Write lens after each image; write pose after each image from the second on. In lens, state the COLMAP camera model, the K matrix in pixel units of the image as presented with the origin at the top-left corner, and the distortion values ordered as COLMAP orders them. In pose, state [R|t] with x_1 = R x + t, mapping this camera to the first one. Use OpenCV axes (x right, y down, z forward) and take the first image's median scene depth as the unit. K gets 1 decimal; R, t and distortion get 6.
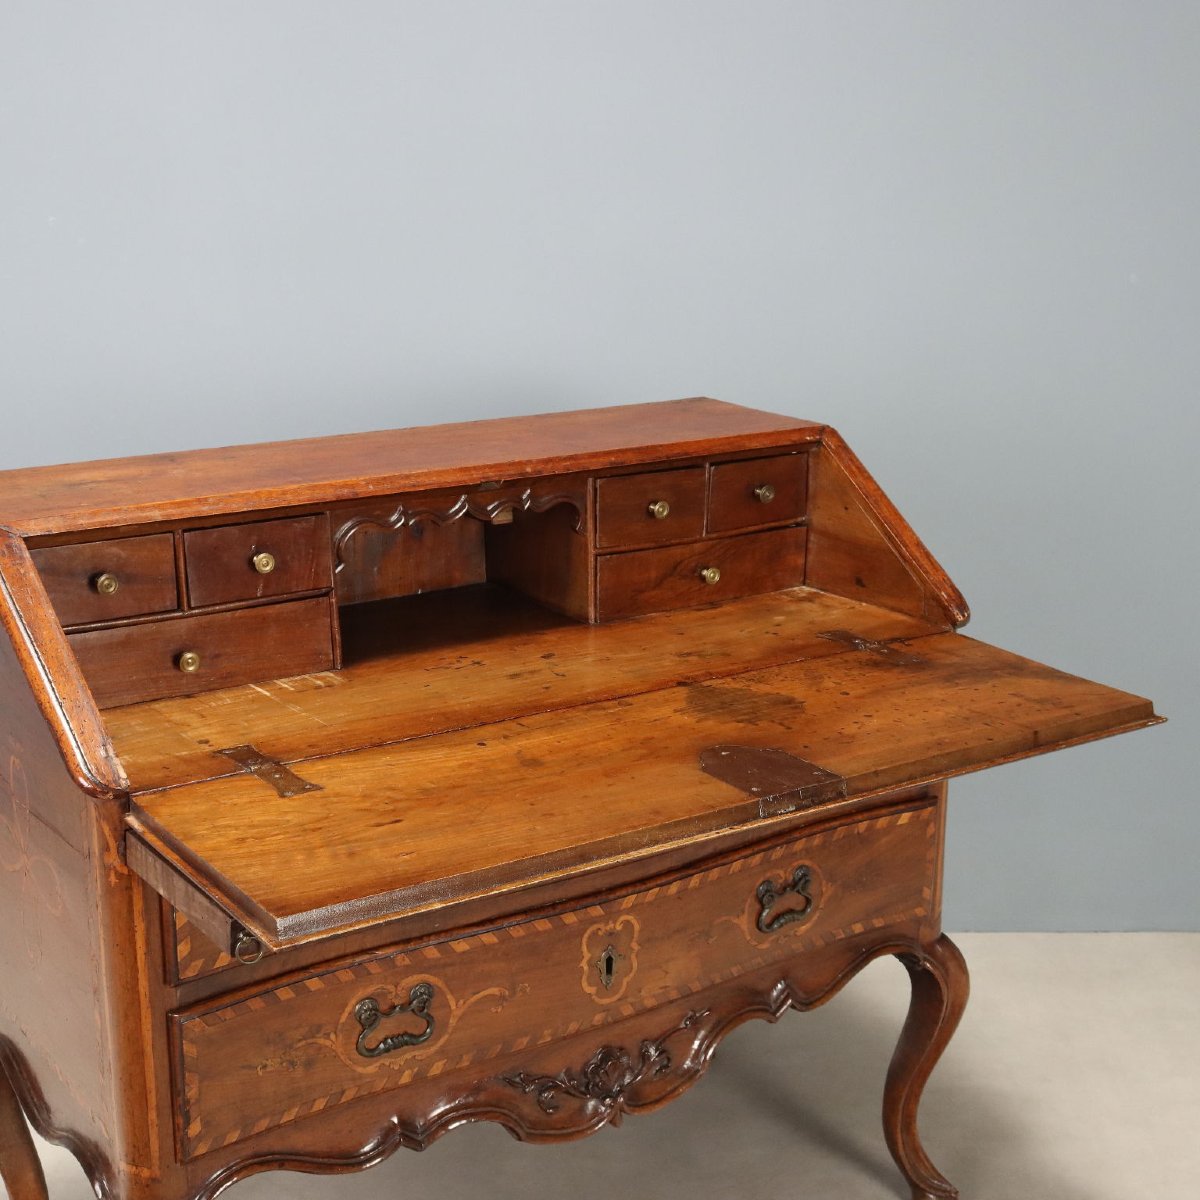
lens RADIAL K [[1789.7, 0, 600.0], [0, 1789.7, 600.0], [0, 0, 1]] dist [-0.030162, 0.063541]
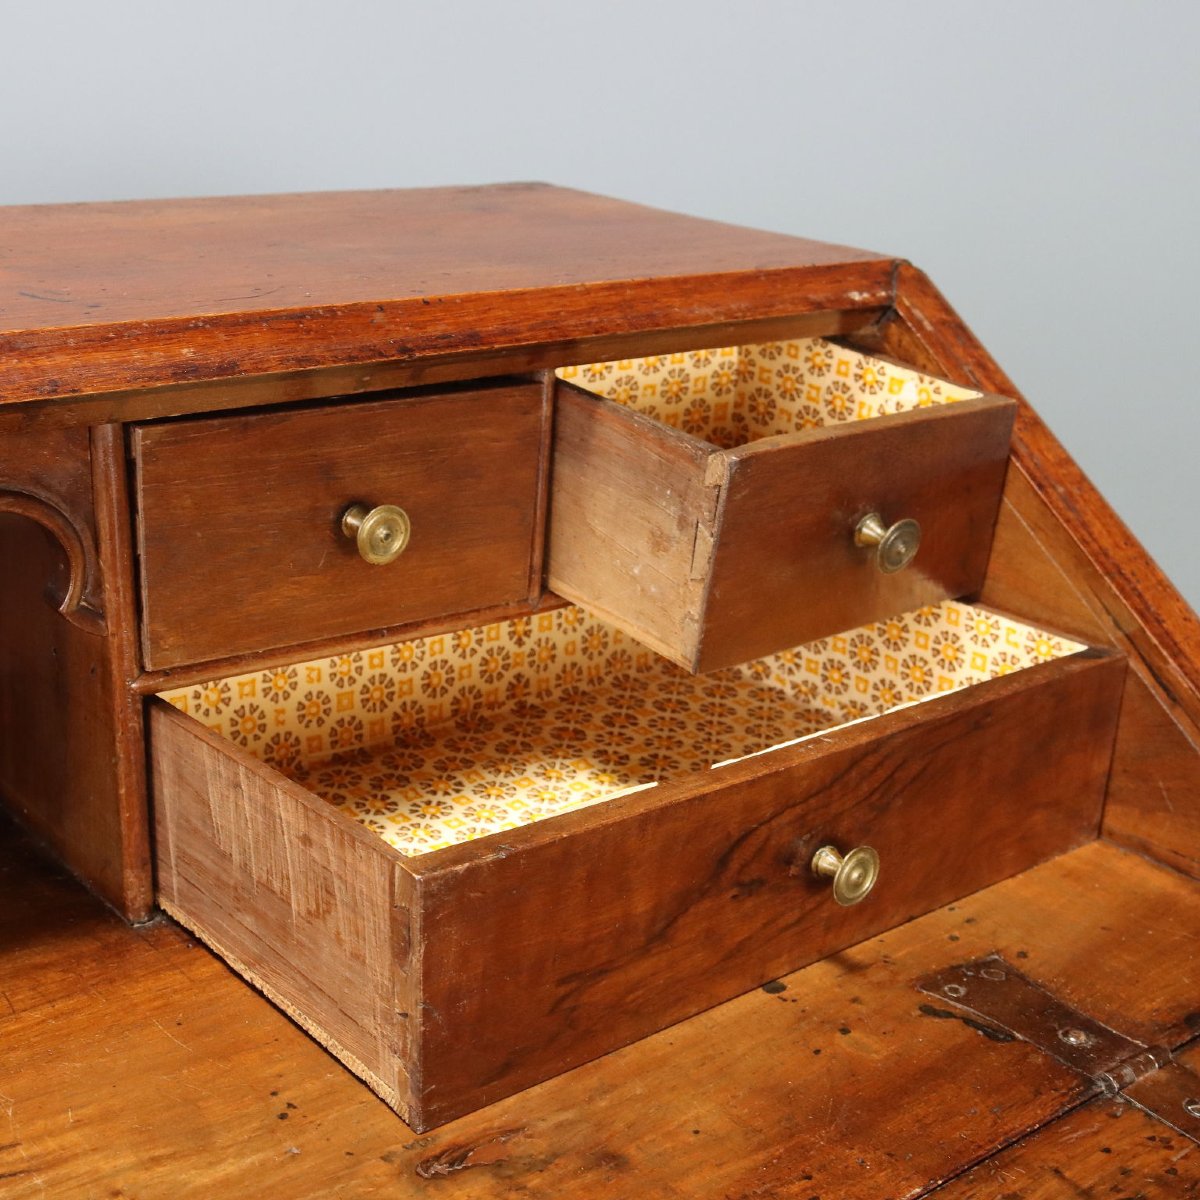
lens RADIAL K [[1751.0, 0, 600.0], [0, 1751.0, 600.0], [0, 0, 1]] dist [-0.019730, -0.063741]
pose [[0.995947, 0.011499, 0.089205, 0.048955], [-0.018417, 0.996852, 0.077122, -0.068925], [-0.088038, -0.078452, 0.993023, 0.798245]]
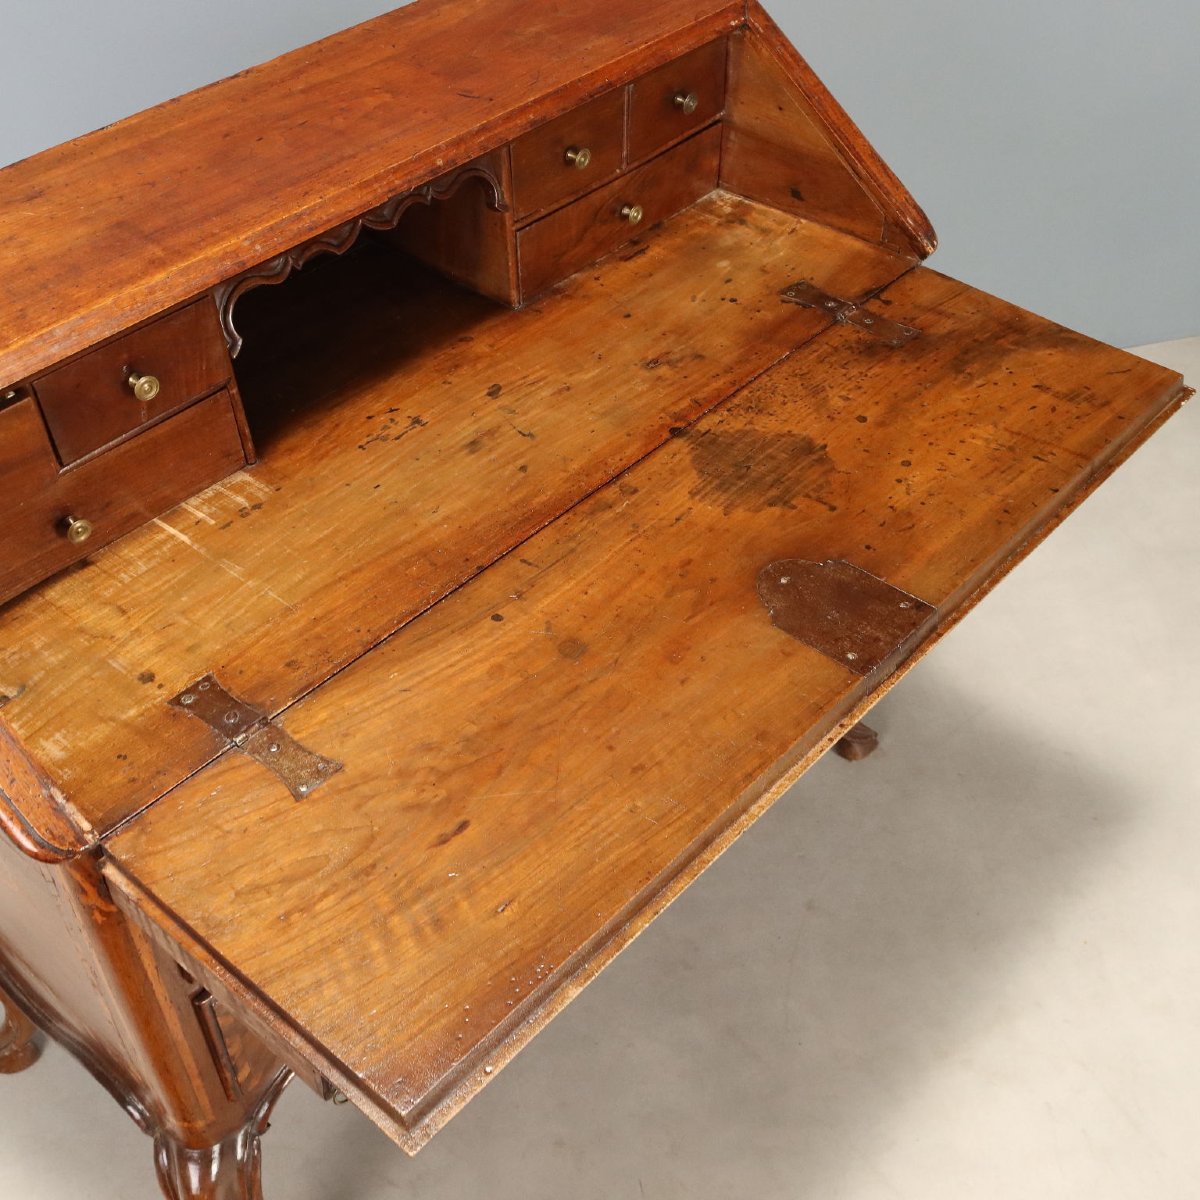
lens RADIAL K [[1455.8, 0, 600.0], [0, 1455.8, 600.0], [0, 0, 1]] dist [-0.024162, 0.058597]
pose [[0.972052, -0.171772, 0.160032, -0.110799], [0.077128, 0.877481, 0.473369, -0.208639], [-0.221737, -0.447796, 0.866205, 0.372984]]
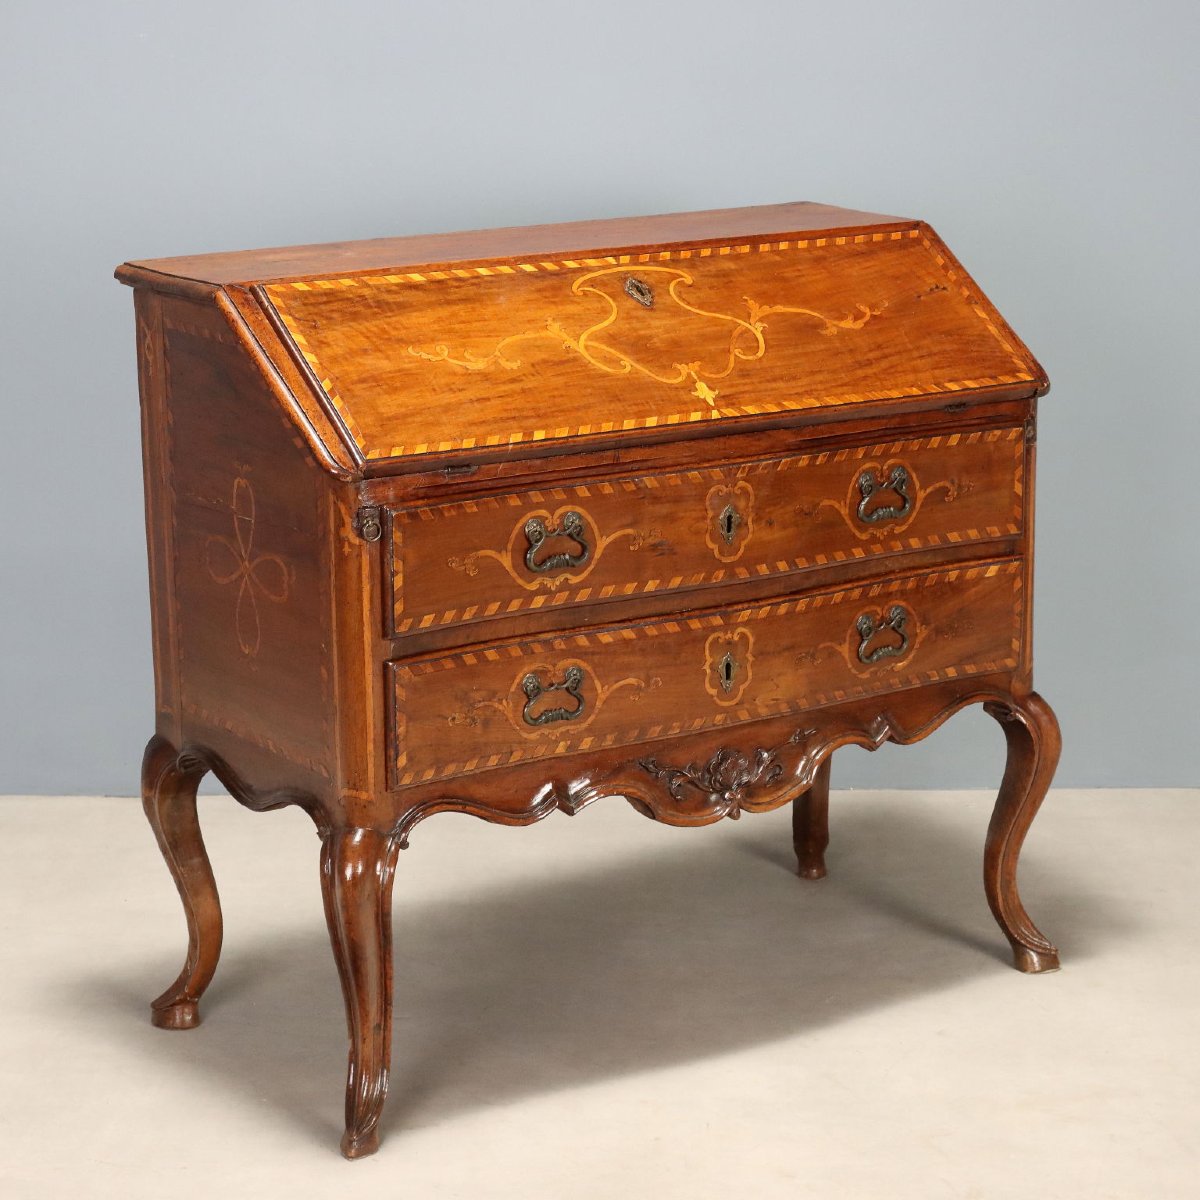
lens RADIAL K [[3113.5, 0, 600.0], [0, 3113.5, 600.0], [0, 0, 1]] dist [-0.027356, 0.500873]
pose [[0.999853, -0.011079, -0.013060, -0.050495], [0.010751, 0.999632, -0.024887, 0.205069], [0.013331, 0.024743, 0.999605, -1.010792]]
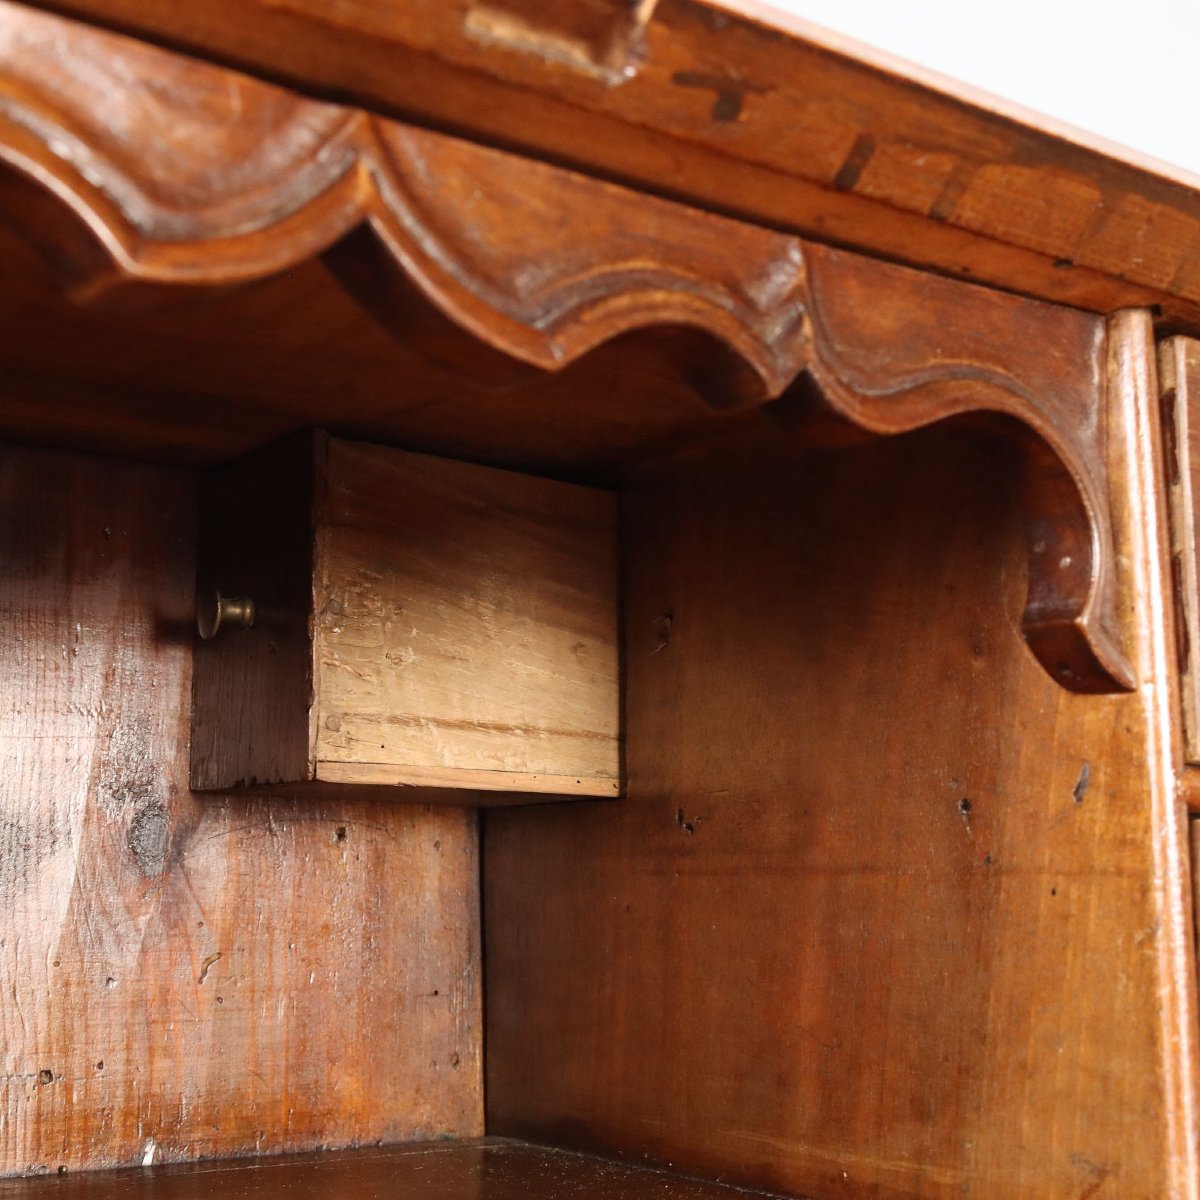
lens RADIAL K [[1751.0, 0, 600.0], [0, 1751.0, 600.0], [0, 0, 1]] dist [-0.019730, -0.063741]
pose [[0.999983, -0.003520, -0.004694, -0.058158], [0.001246, 0.909194, -0.416370, 0.023210], [0.005733, 0.416357, 0.909183, 0.940986]]
